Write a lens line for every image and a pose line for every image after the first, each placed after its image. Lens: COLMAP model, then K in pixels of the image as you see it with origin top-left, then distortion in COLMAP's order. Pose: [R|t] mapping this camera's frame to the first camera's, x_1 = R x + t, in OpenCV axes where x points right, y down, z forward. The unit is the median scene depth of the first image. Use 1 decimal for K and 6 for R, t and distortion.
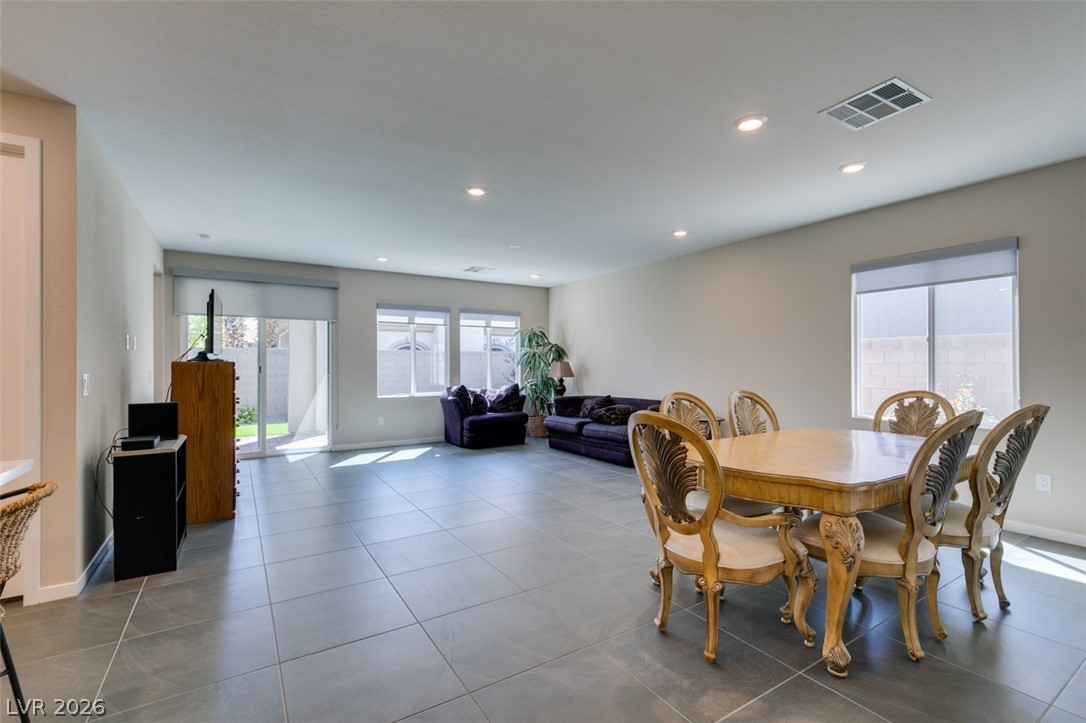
lens RADIAL K [[485.0, 0, 538.8], [0, 485.0, 363.2], [0, 0, 1]] dist [0.008871, -0.000388]
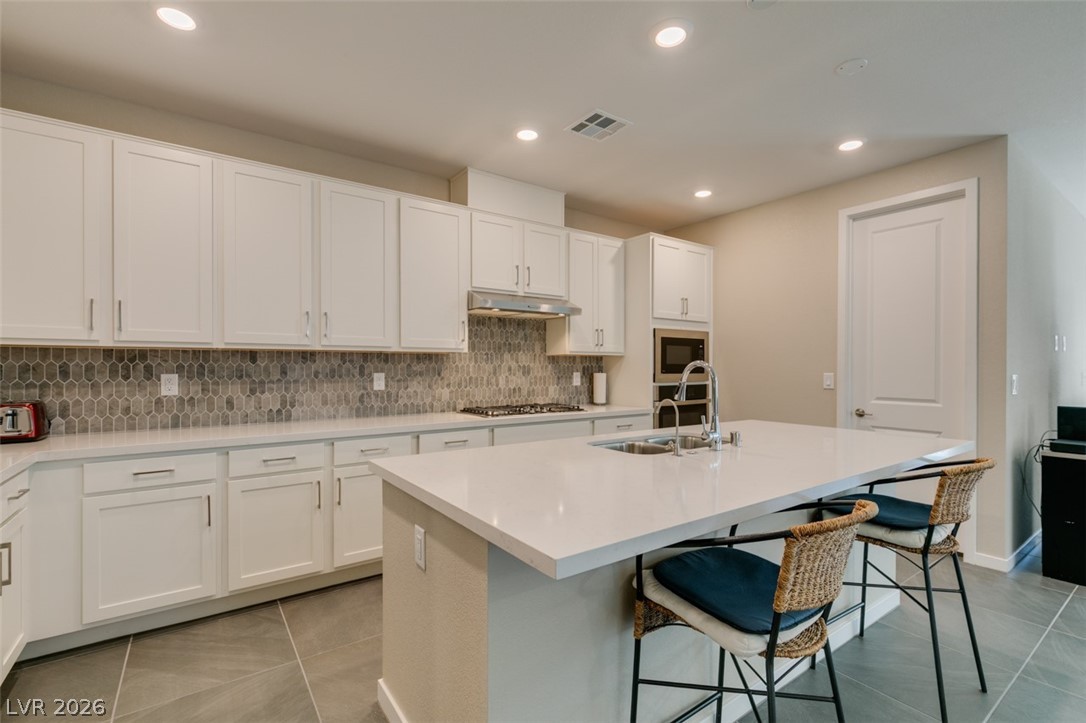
lens RADIAL K [[486.8, 0, 541.7], [0, 486.8, 366.6], [0, 0, 1]] dist [-0.000798, -0.000115]
pose [[0.058048, 0.003769, -0.998307, 0.059310], [0.000857, 0.999992, 0.003825, -0.000844], [0.998313, -0.001078, 0.058044, -0.072391]]
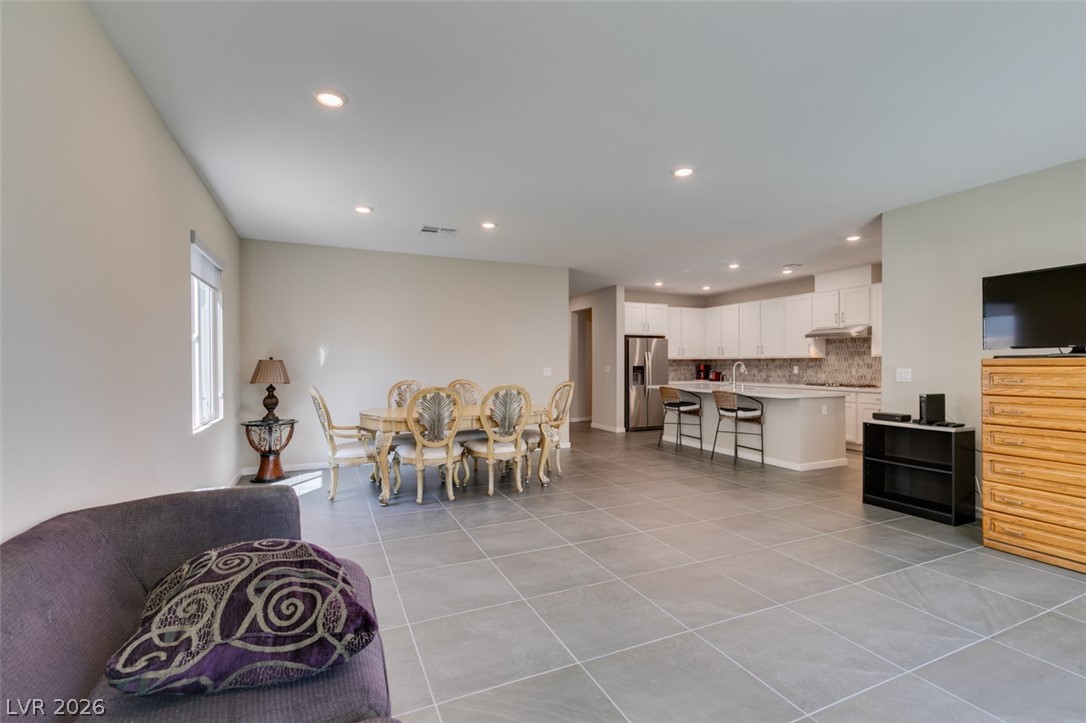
lens RADIAL K [[484.7, 0, 540.8], [0, 484.7, 363.0], [0, 0, 1]] dist [0.003000, -0.001038]
pose [[-0.990932, 0.003101, 0.134332, 0.011478], [0.002503, 0.999986, -0.004621, 0.005177], [-0.134344, -0.004243, -0.990926, 1.667308]]
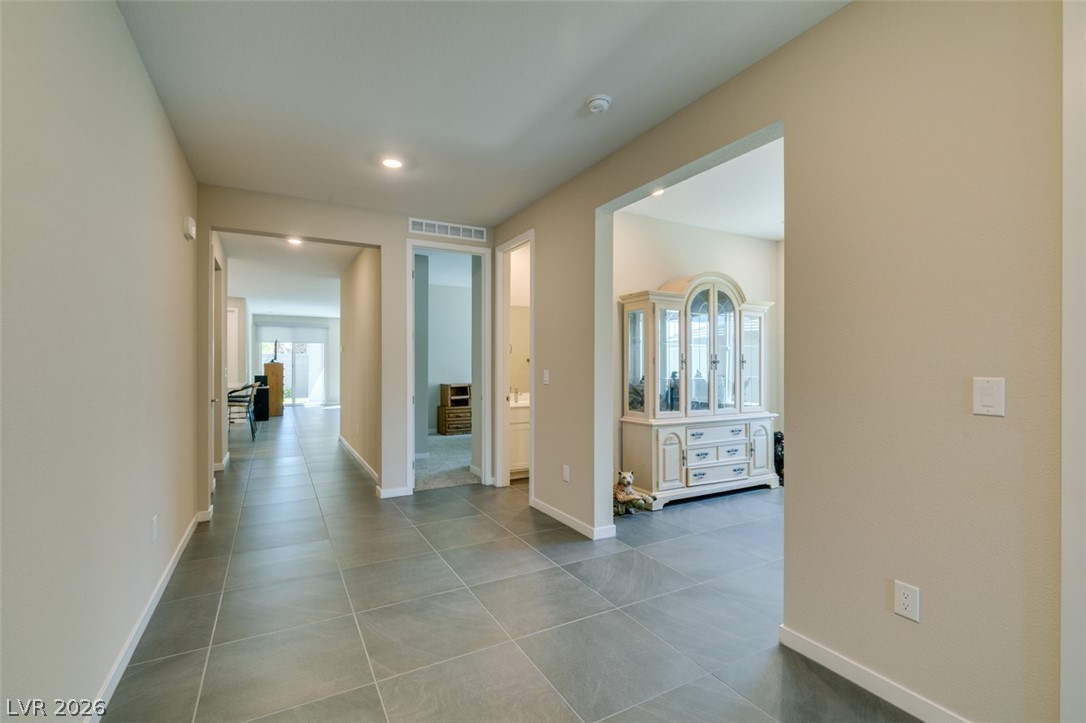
lens RADIAL K [[482.7, 0, 541.7], [0, 482.7, 364.5], [0, 0, 1]] dist [0.002572, -0.000593]
pose [[0.998753, 0.004294, -0.049747, 0.945697], [-0.004132, 0.999986, 0.003360, -0.010158], [0.049760, -0.003151, 0.998756, -1.608248]]
